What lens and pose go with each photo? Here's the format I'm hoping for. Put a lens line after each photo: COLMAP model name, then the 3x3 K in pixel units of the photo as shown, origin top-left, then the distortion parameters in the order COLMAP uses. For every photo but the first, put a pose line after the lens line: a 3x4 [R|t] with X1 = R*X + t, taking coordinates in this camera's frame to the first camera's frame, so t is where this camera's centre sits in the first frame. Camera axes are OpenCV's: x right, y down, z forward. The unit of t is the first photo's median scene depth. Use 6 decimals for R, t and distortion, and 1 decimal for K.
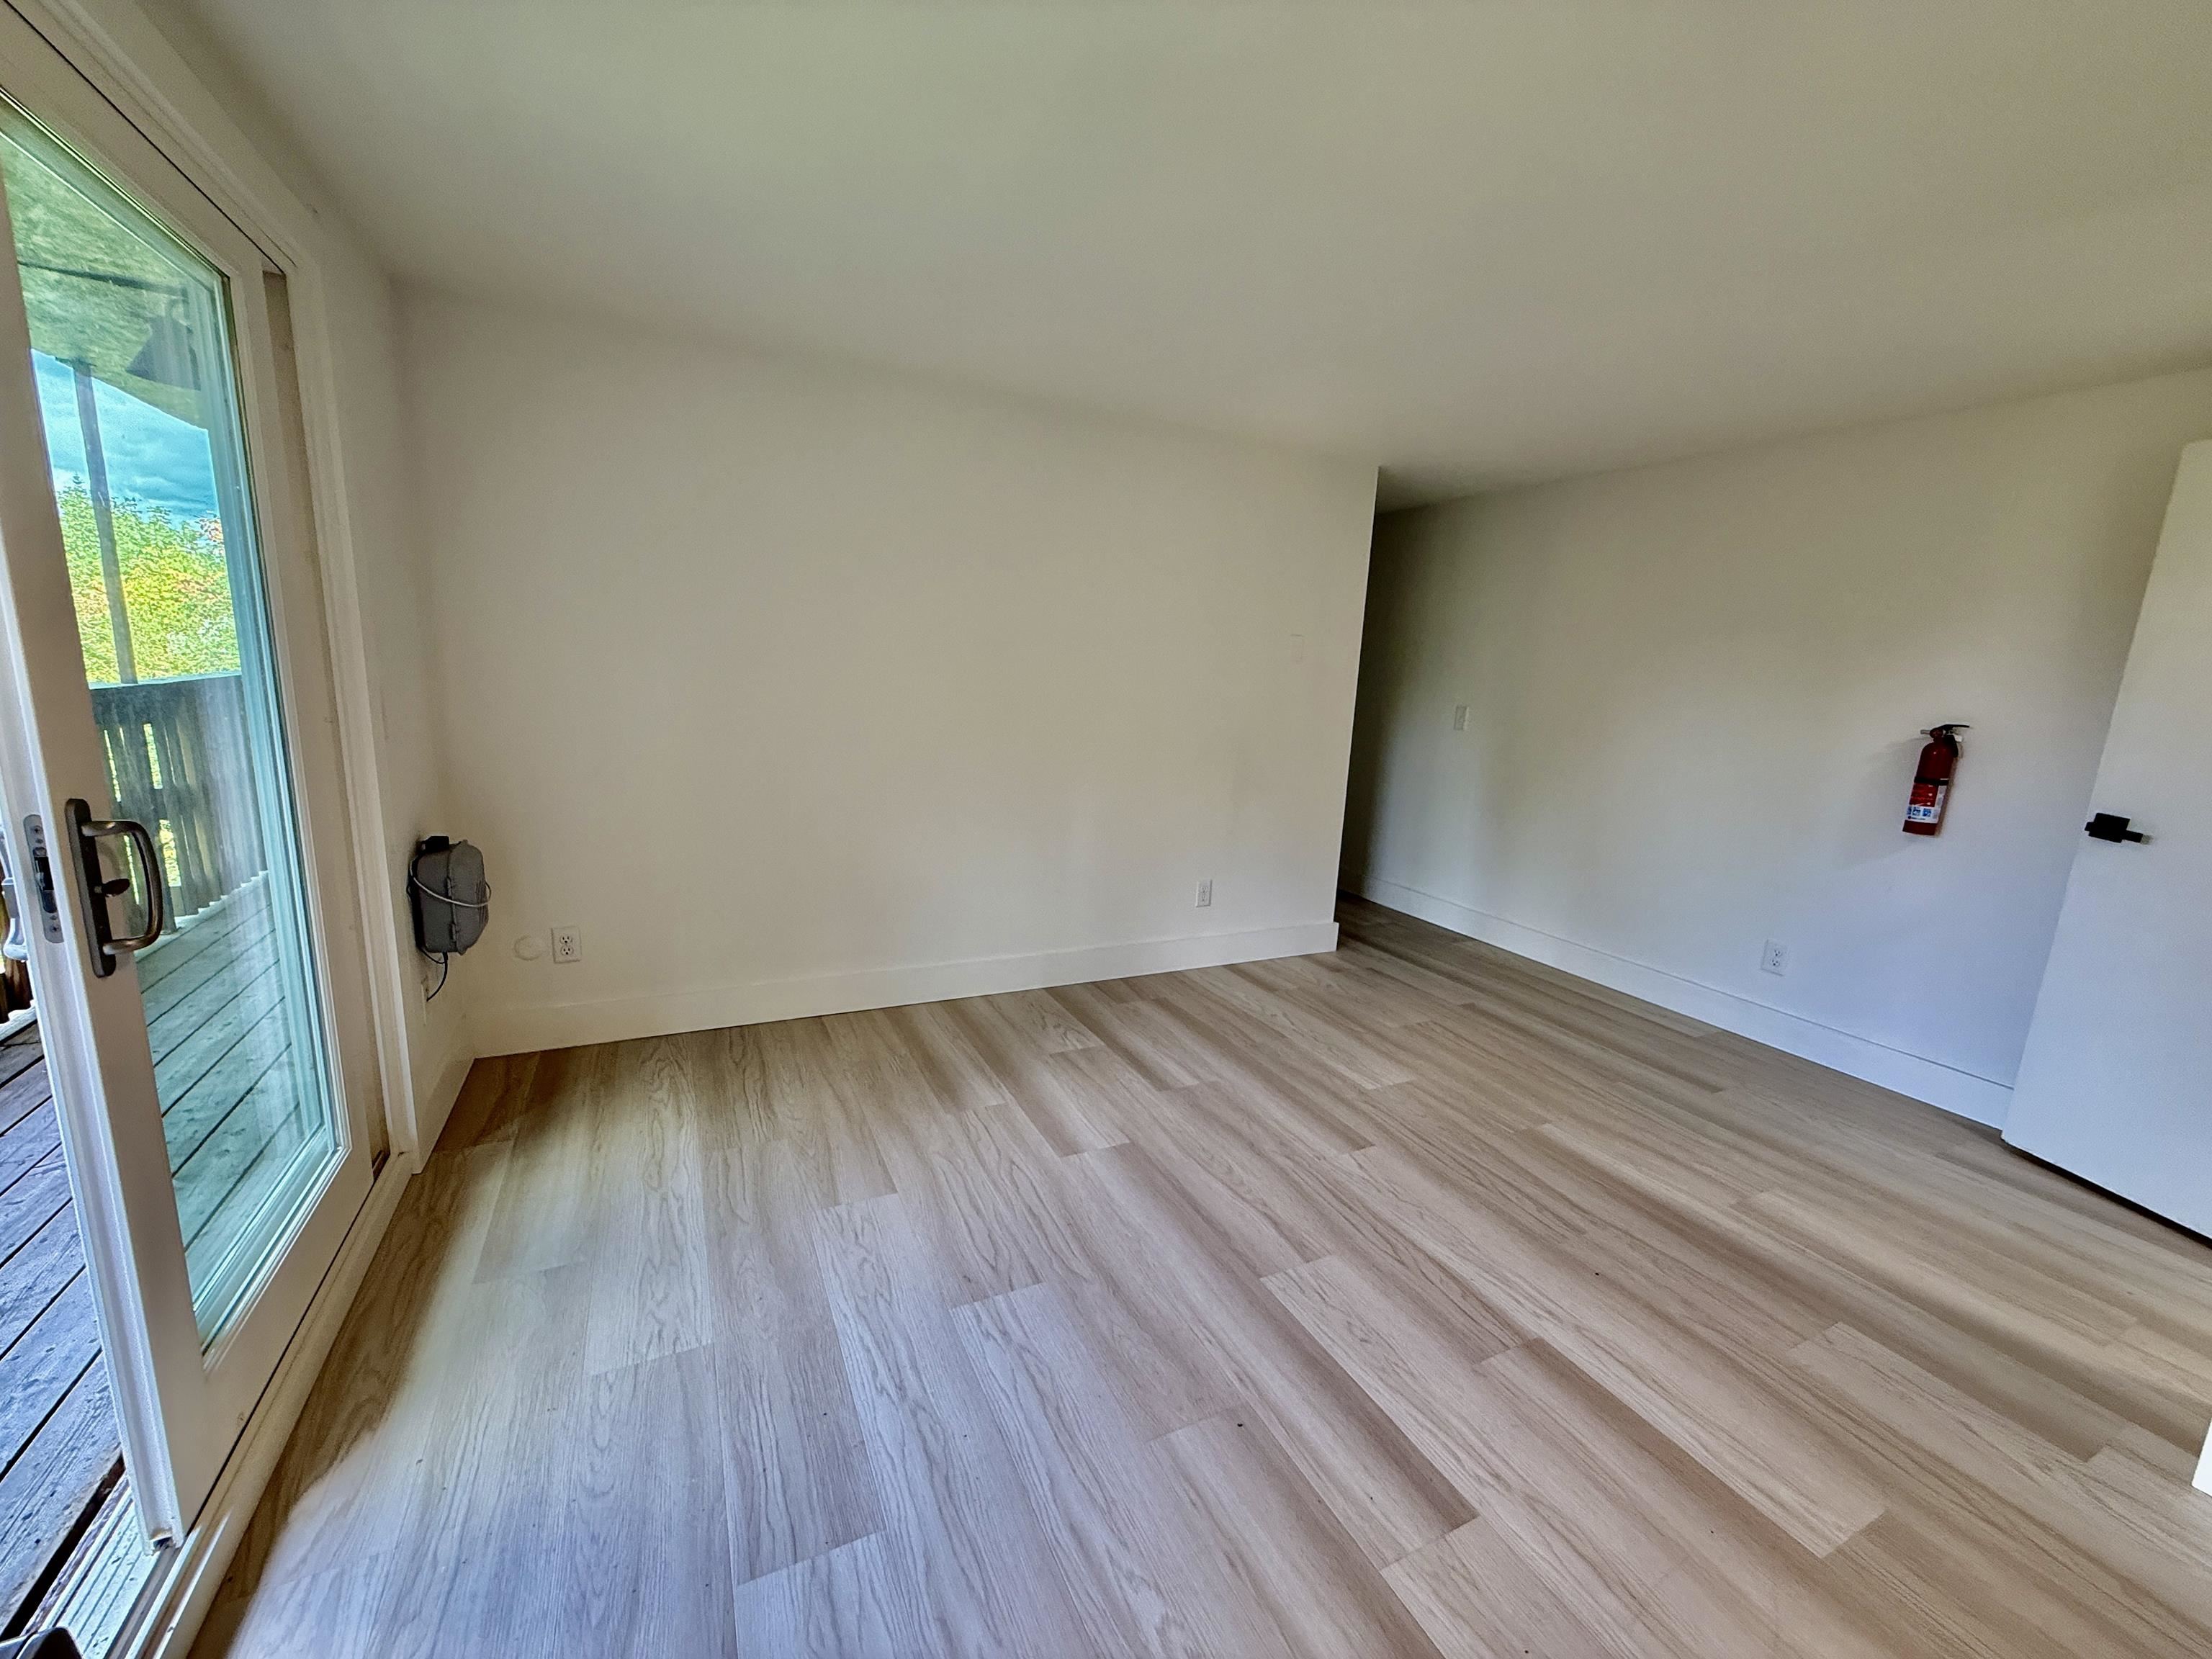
lens RADIAL K [[878.8, 0, 1099.9], [0, 878.8, 829.3], [0, 0, 1]] dist [-0.000538, 0.000307]
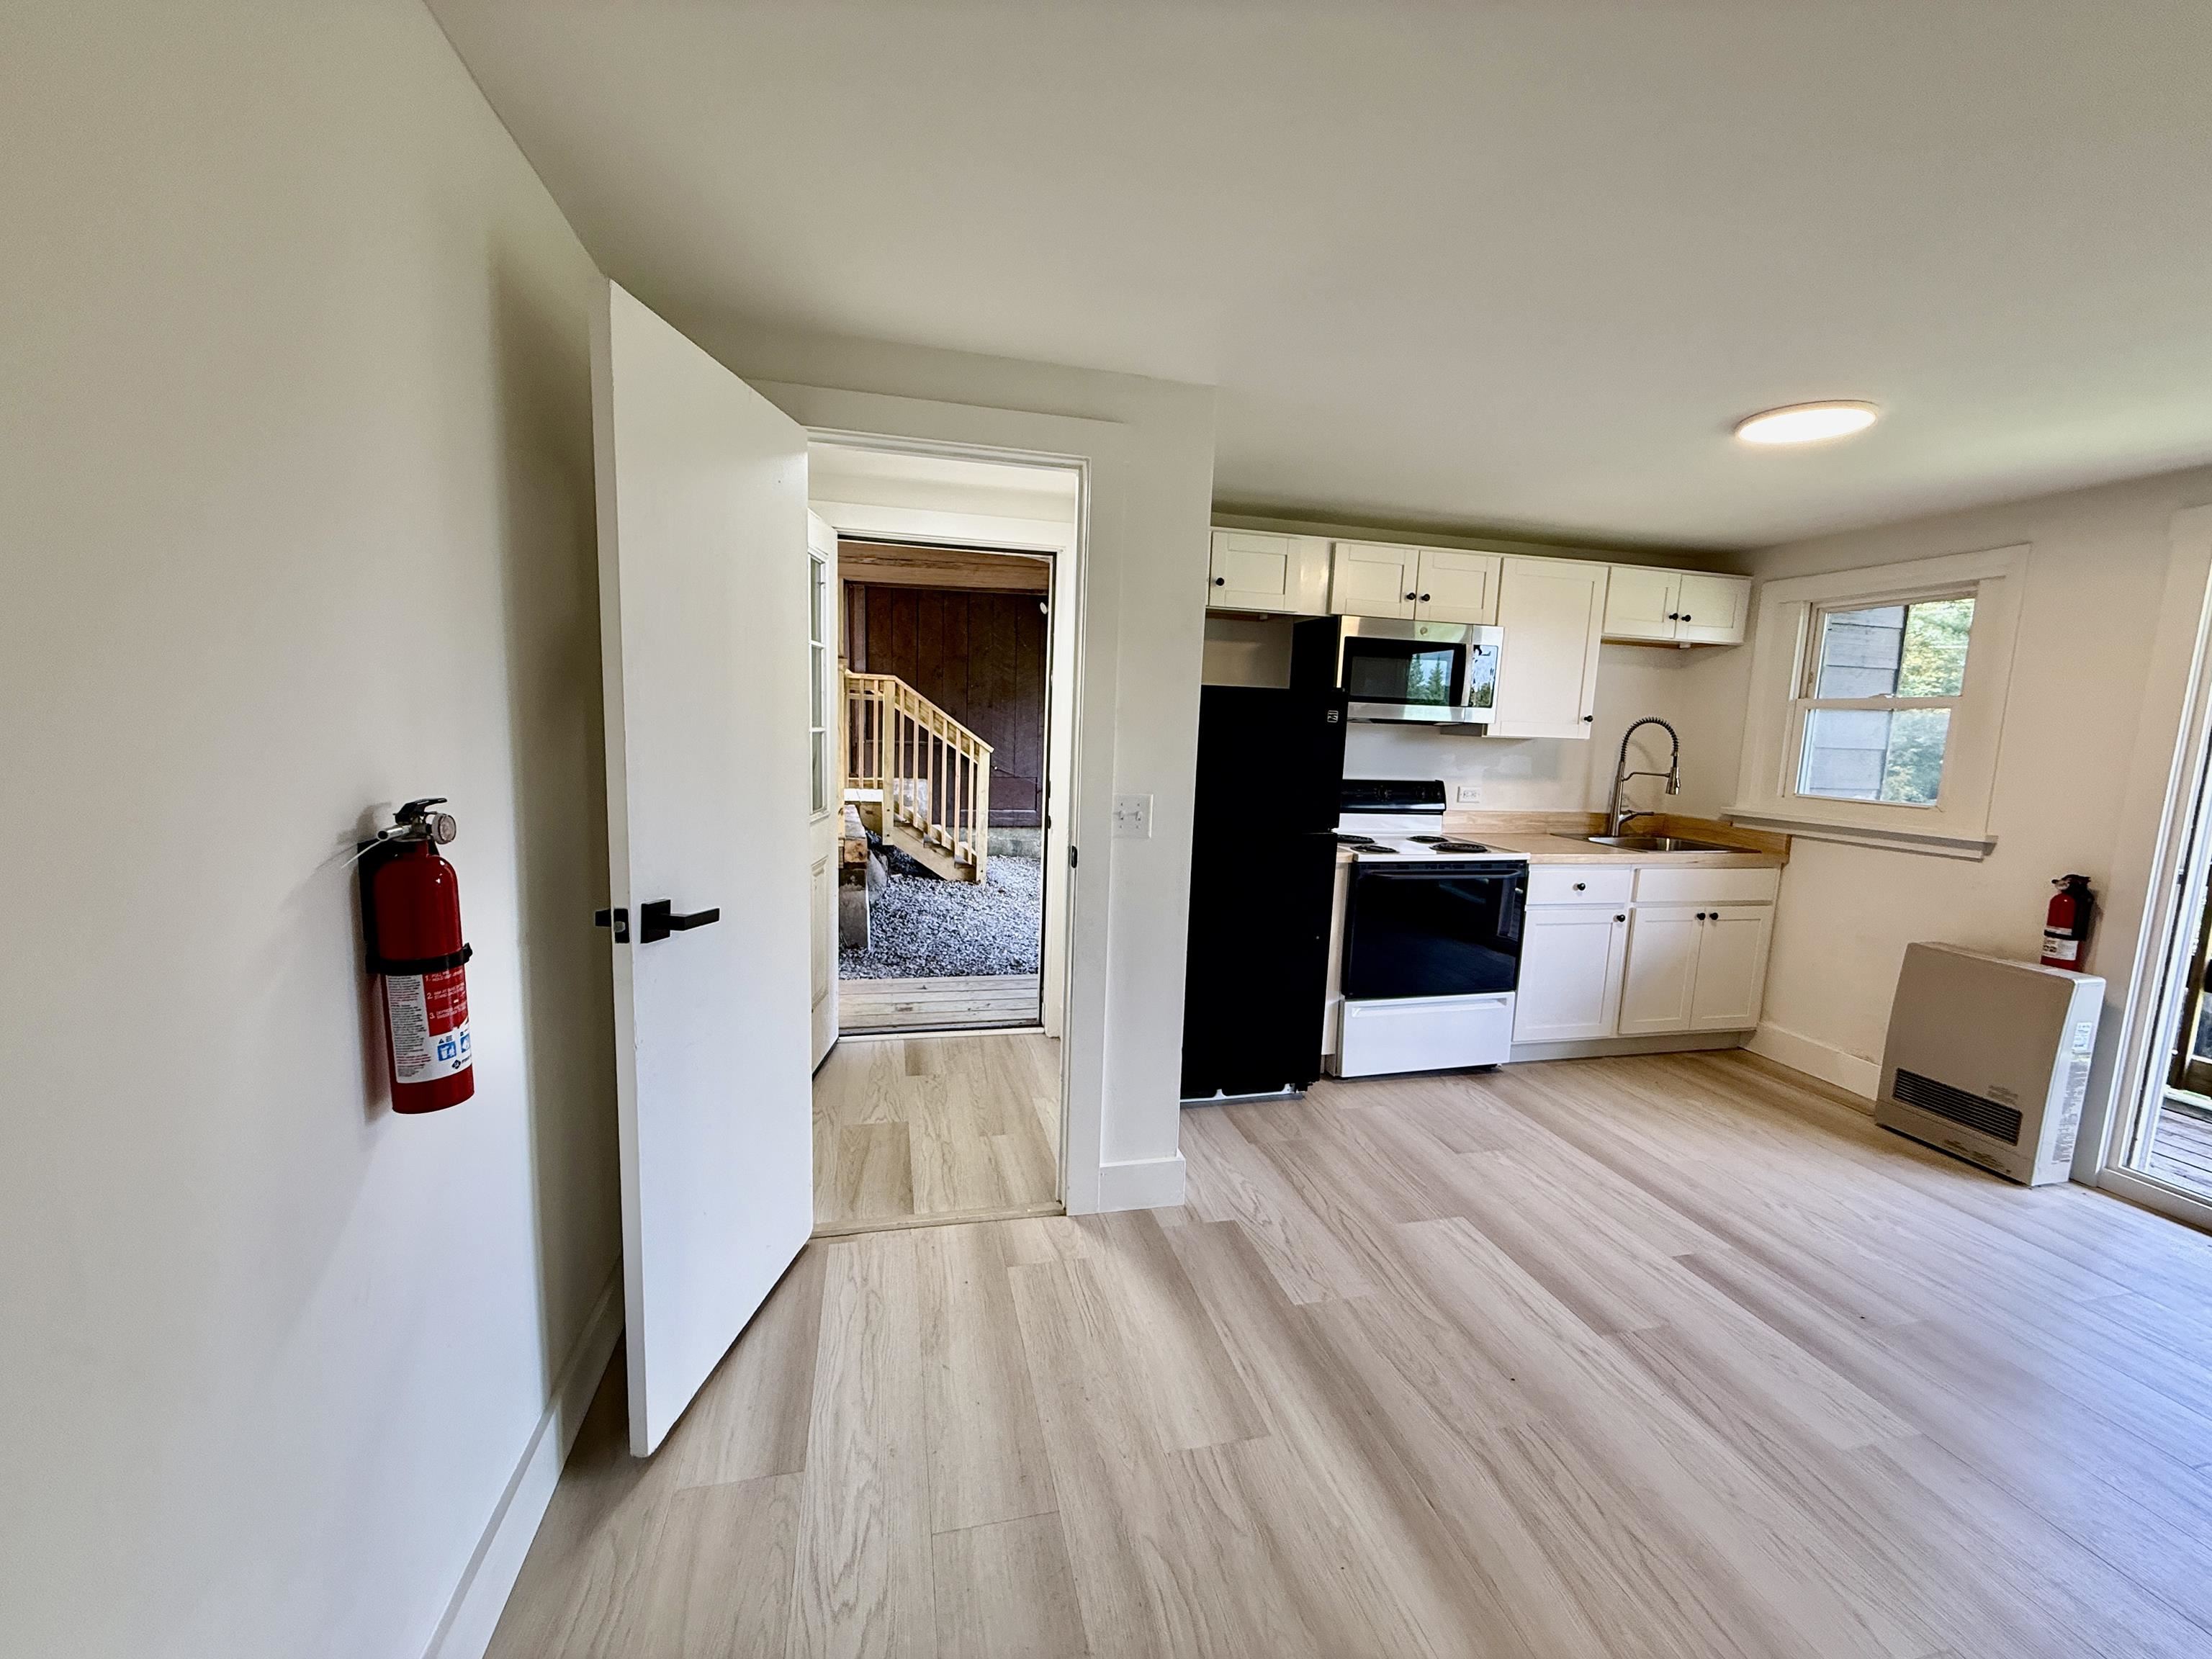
lens RADIAL K [[878.8, 0, 1099.9], [0, 878.8, 829.3], [0, 0, 1]] dist [-0.000538, 0.000307]
pose [[-0.972946, -0.107778, 0.204353, 0.713972], [-0.038743, 0.948108, 0.315580, -0.272670], [-0.227761, 0.299125, -0.926633, 1.478585]]
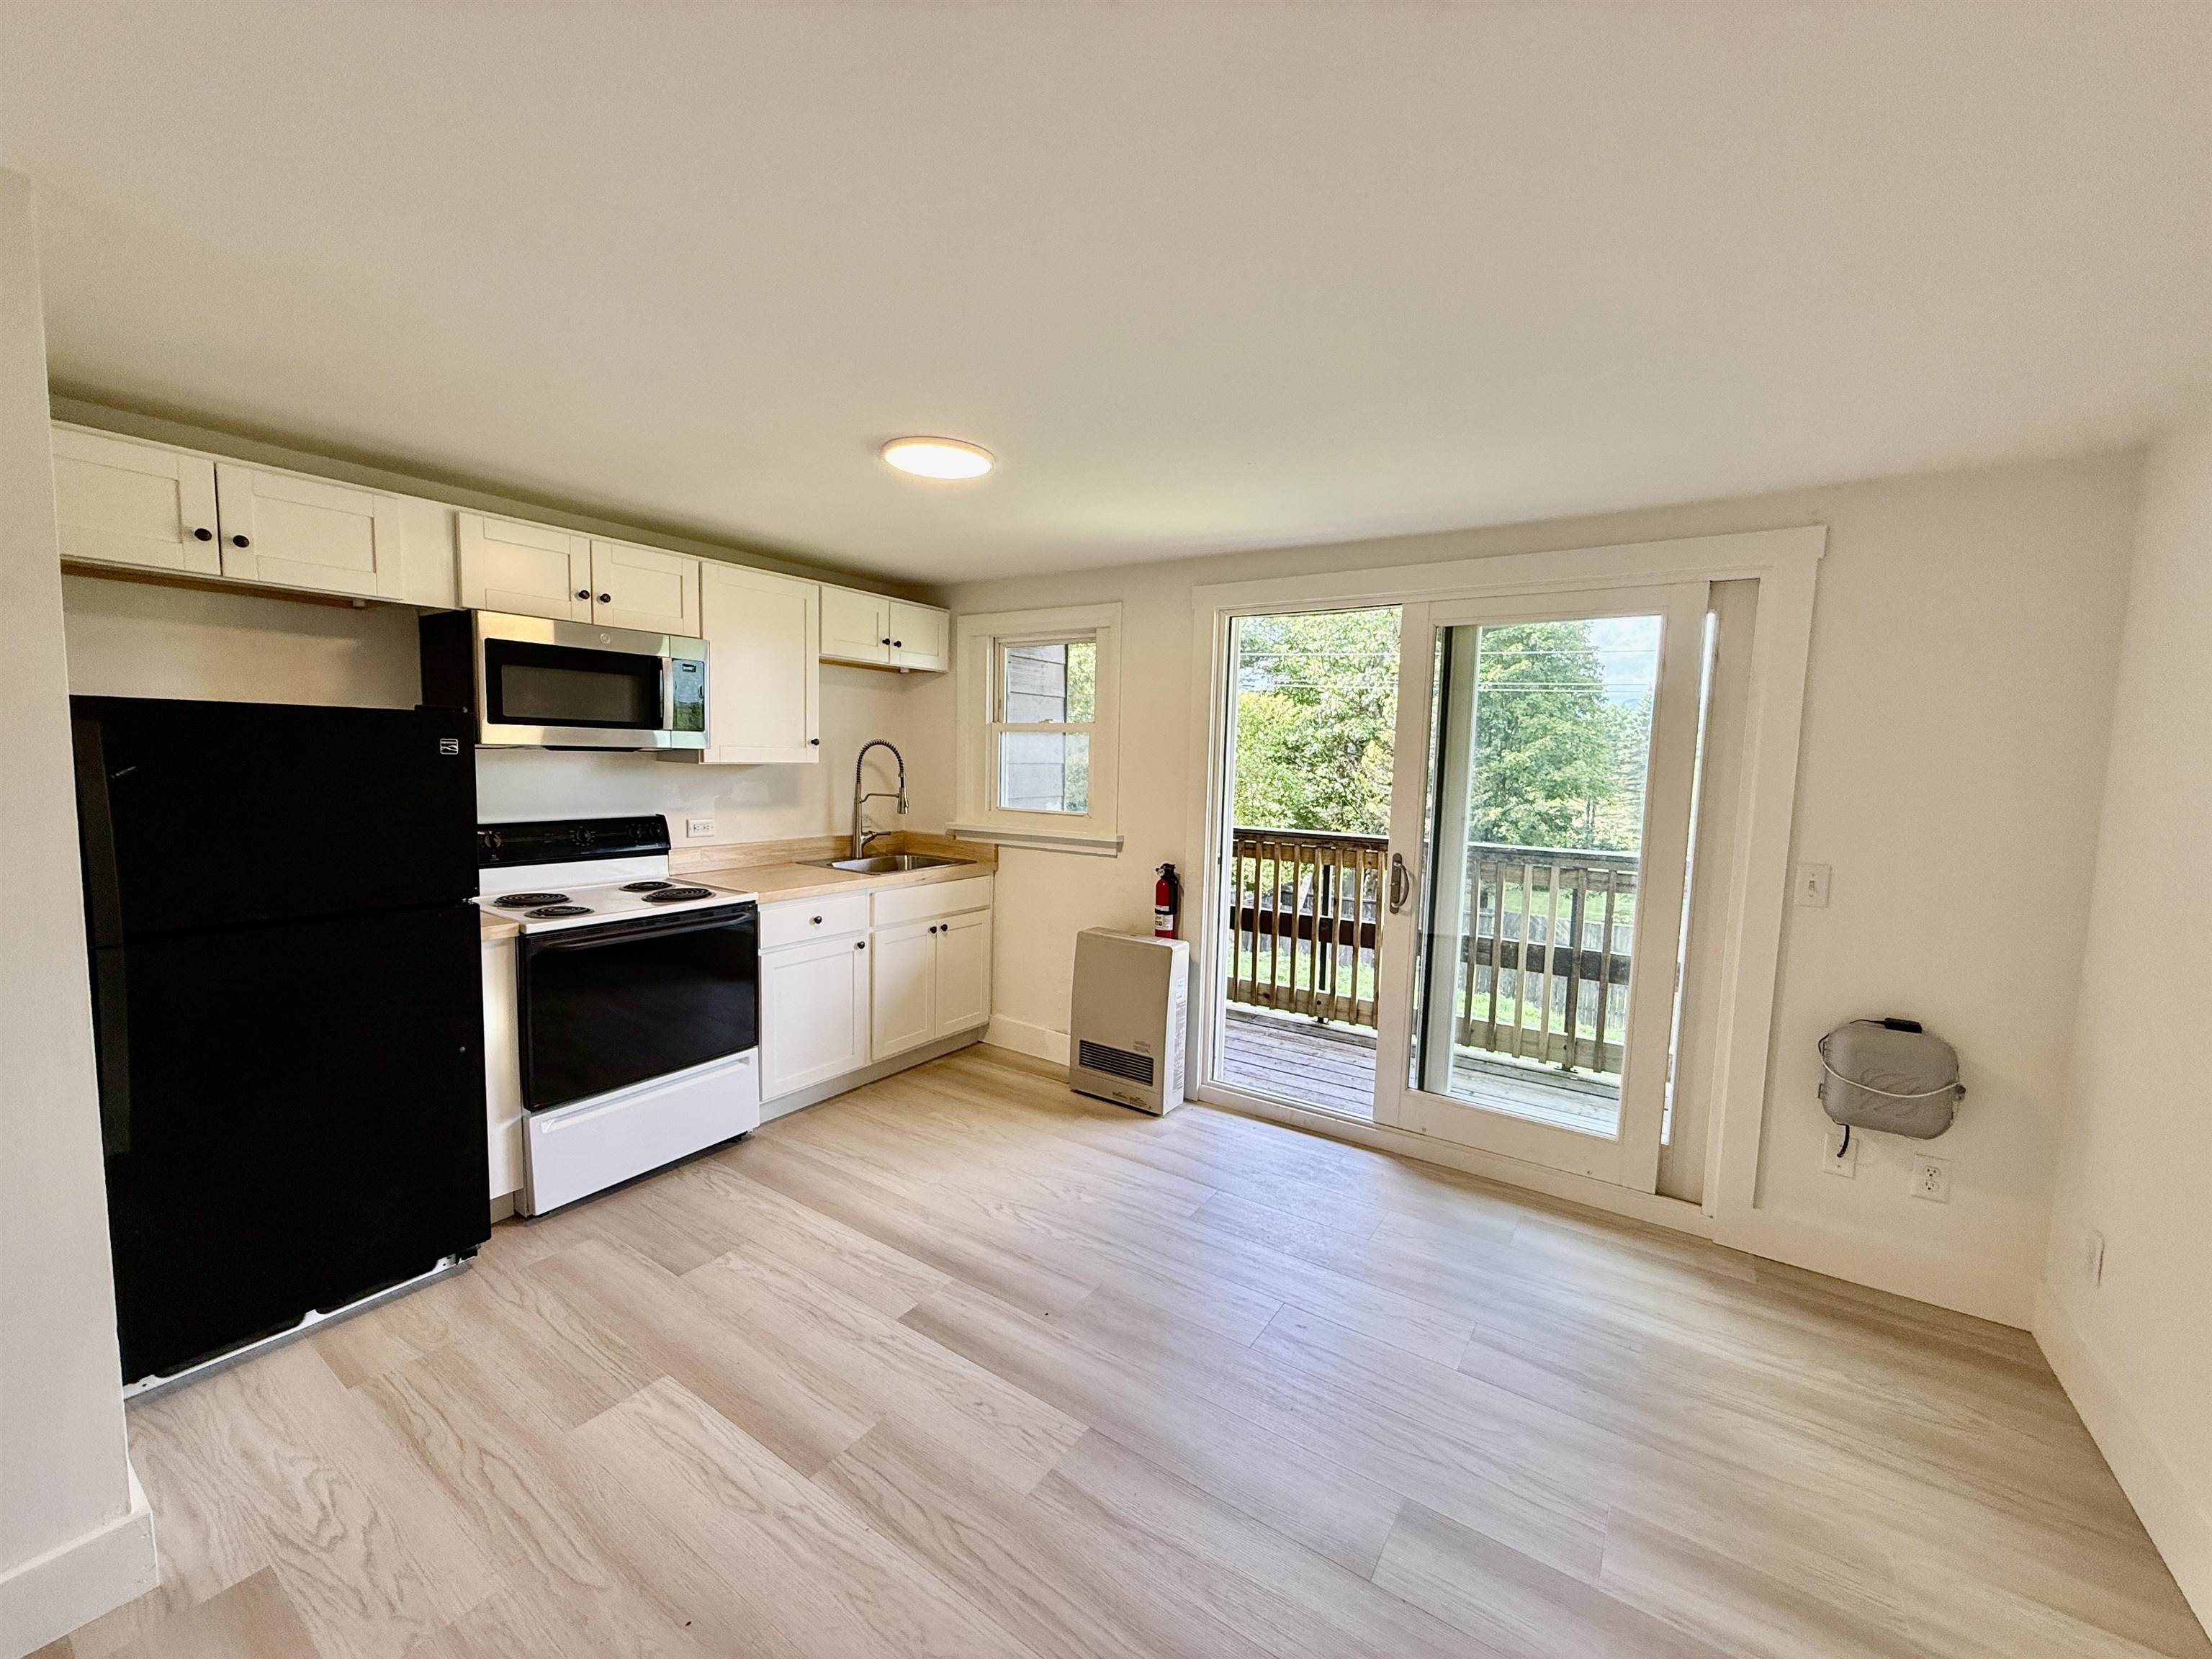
lens RADIAL K [[878.8, 0, 1099.9], [0, 878.8, 829.3], [0, 0, 1]] dist [-0.000538, 0.000307]
pose [[-0.865919, -0.024978, -0.499560, 0.534905], [-0.158494, 0.960988, 0.226677, -0.273683], [0.474409, 0.275461, -0.836096, 1.301456]]
